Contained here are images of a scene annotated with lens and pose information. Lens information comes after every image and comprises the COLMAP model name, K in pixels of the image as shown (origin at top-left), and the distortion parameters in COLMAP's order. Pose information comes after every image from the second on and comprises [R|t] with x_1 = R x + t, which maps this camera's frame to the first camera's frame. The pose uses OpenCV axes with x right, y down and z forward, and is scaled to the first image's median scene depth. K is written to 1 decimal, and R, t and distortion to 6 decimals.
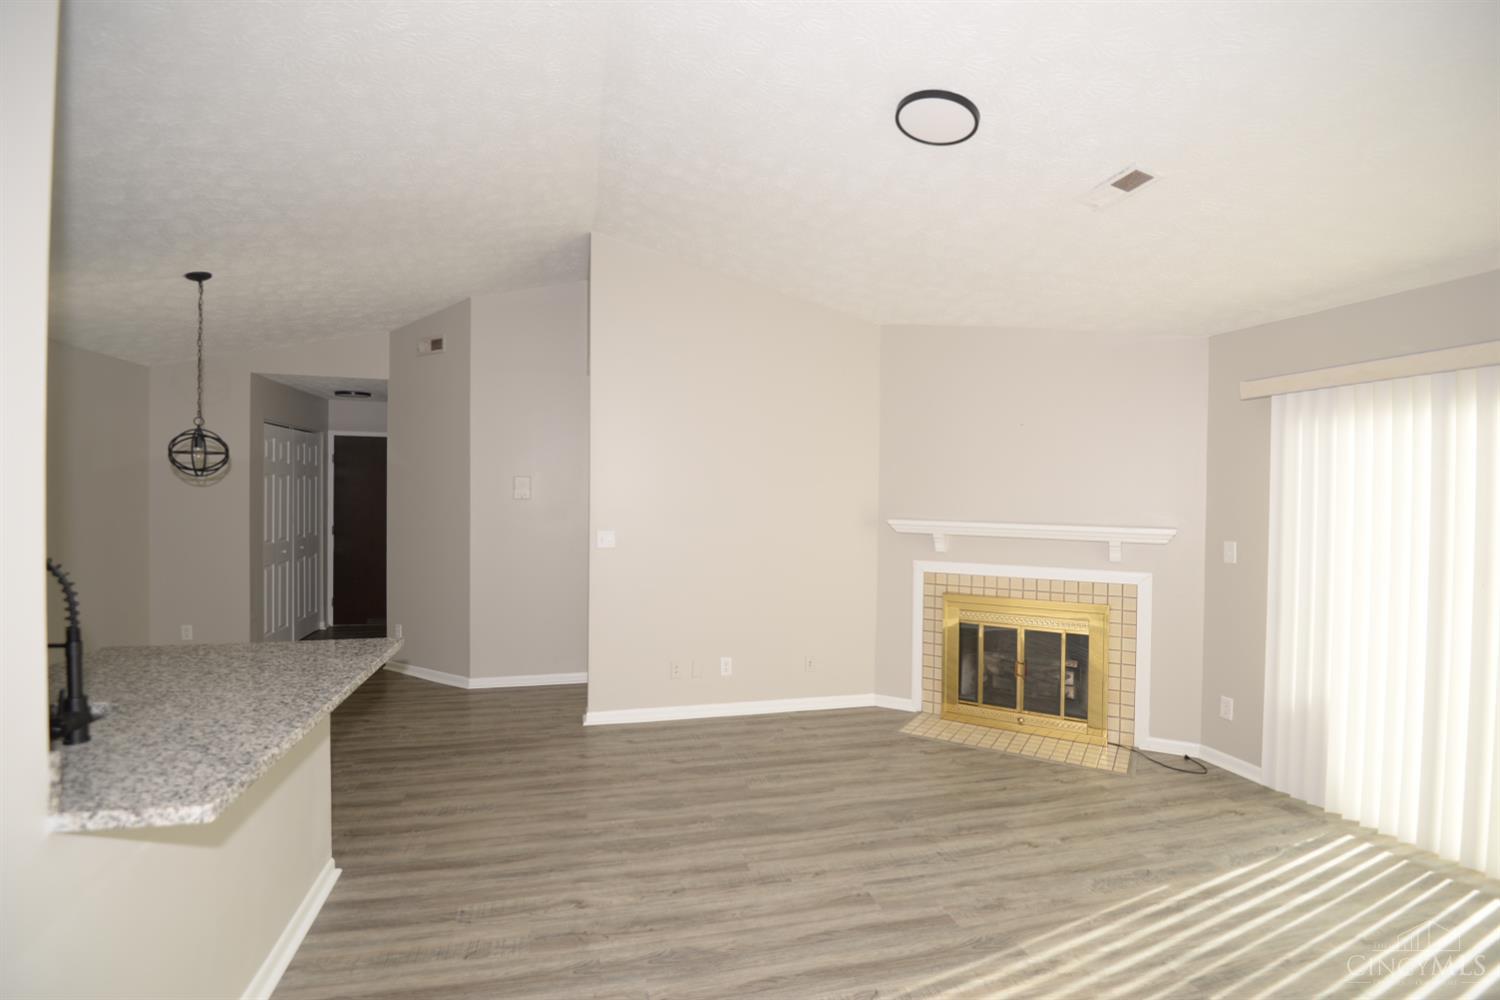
lens RADIAL K [[722.9, 0, 750.0], [0, 722.9, 500.0], [0, 0, 1]] dist [0.000263, -0.000151]
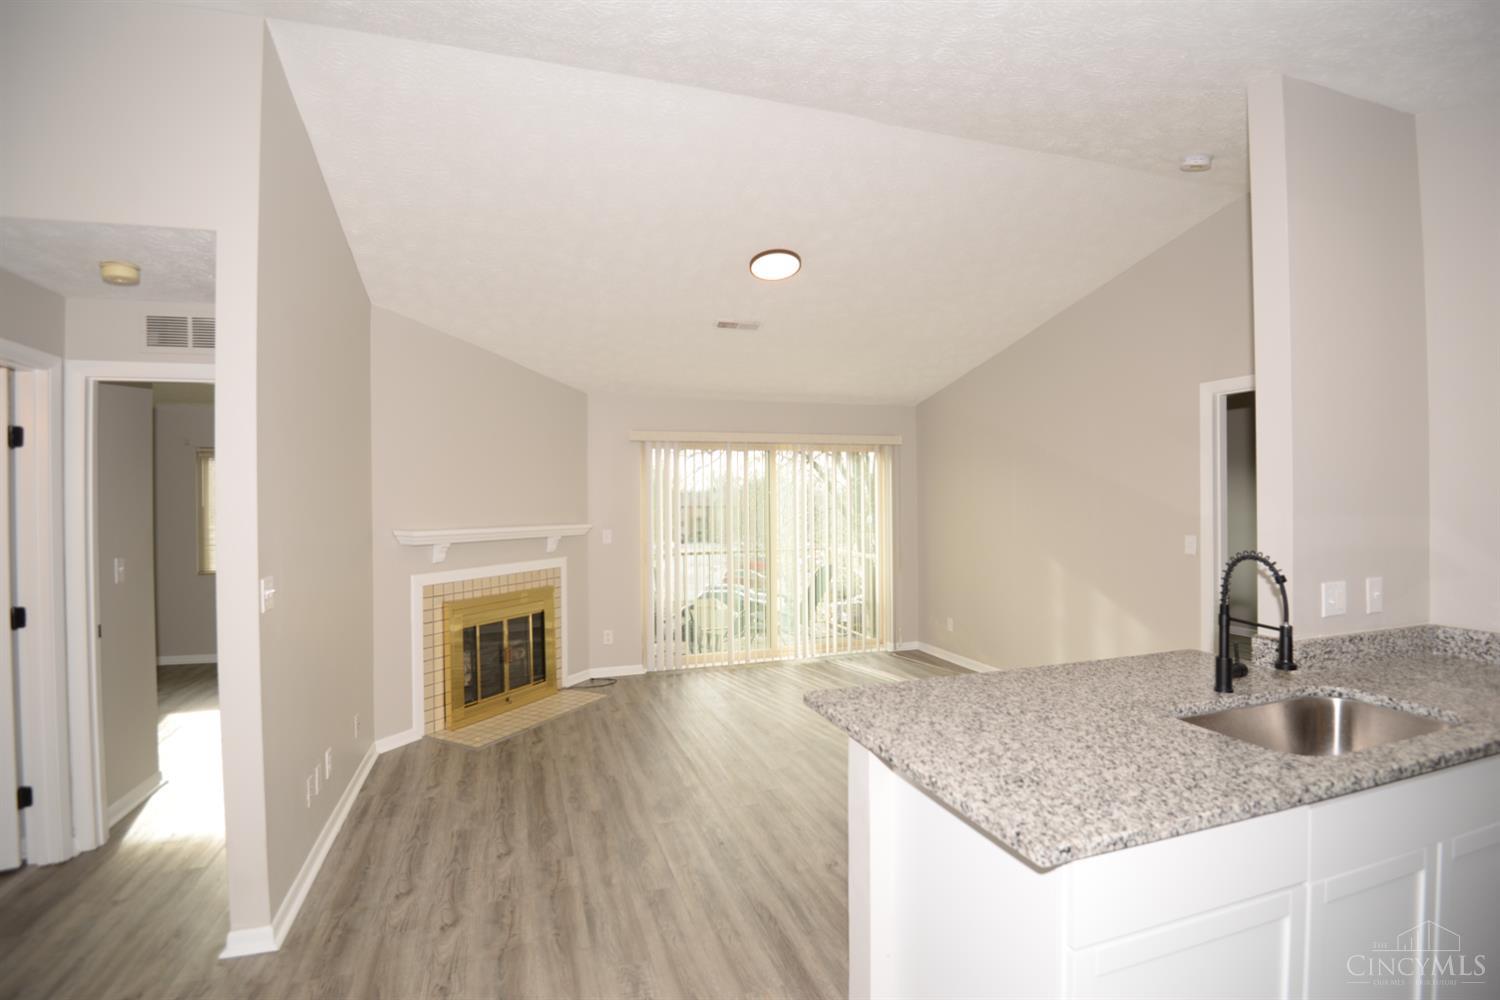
lens RADIAL K [[715.2, 0, 750.0], [0, 715.2, 500.0], [0, 0, 1]] dist [-0.000879, -0.000031]
pose [[-0.069865, -0.006643, 0.997534, -0.787496], [0.021196, 0.999742, 0.008142, -0.010861], [-0.997331, 0.021713, -0.069706, 0.708979]]
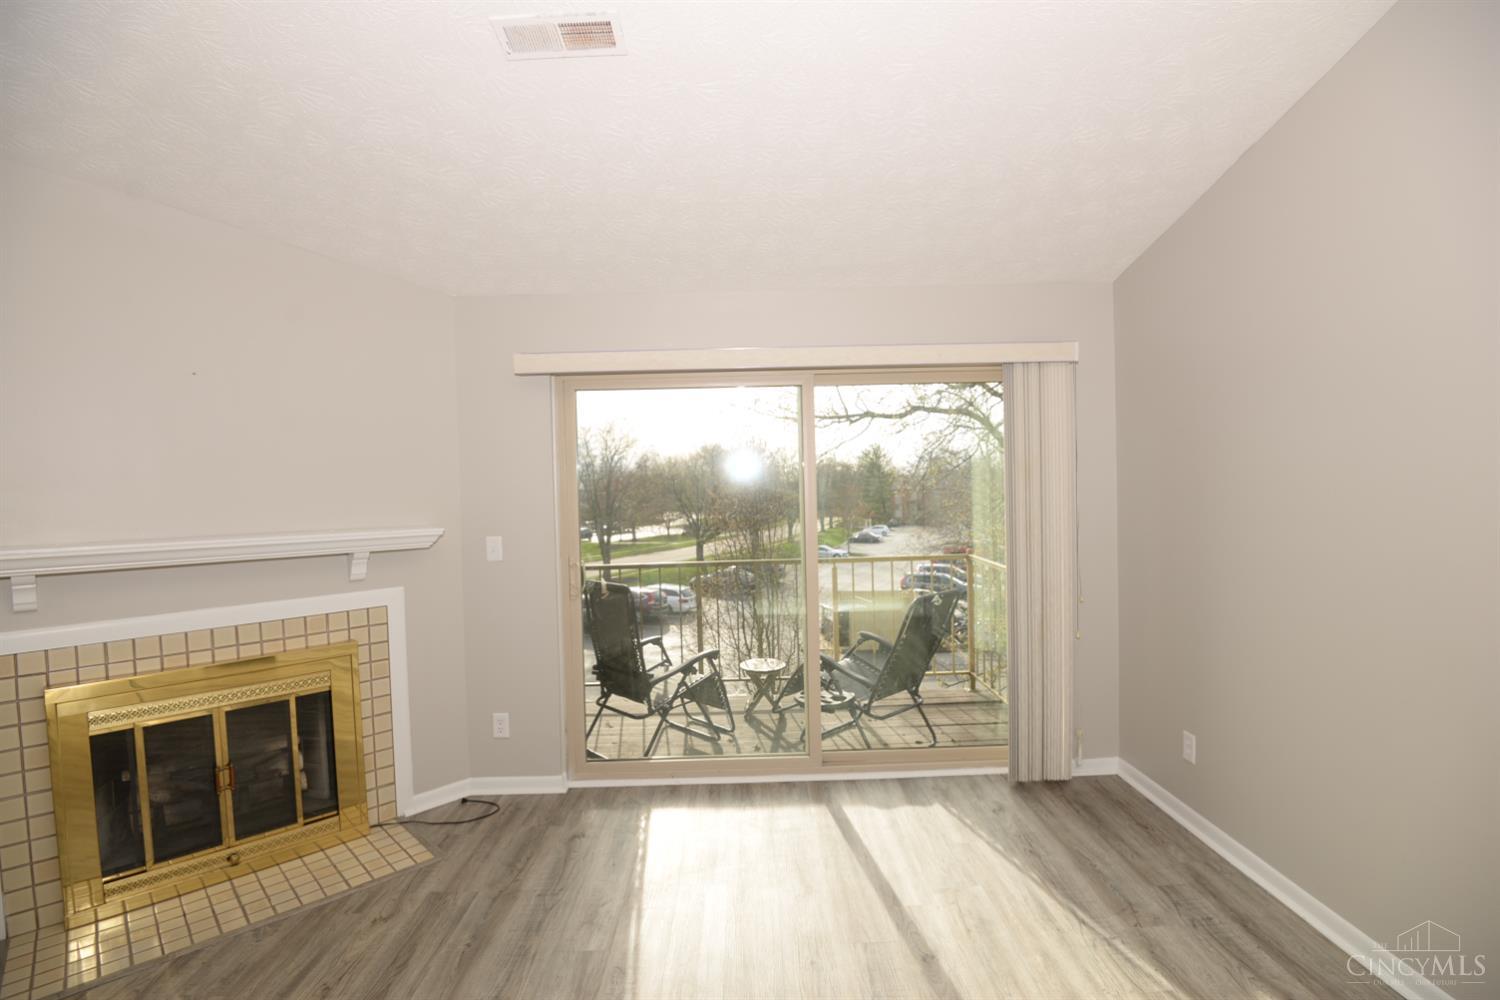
lens RADIAL K [[701.5, 0, 750.0], [0, 701.5, 500.0], [0, 0, 1]] dist [-0.041757, 0.000446]
pose [[0.241246, -0.034284, 0.969858, -0.066362], [0.037081, 0.998972, 0.026089, 0.003178], [-0.969755, 0.029670, 0.242270, 0.438786]]
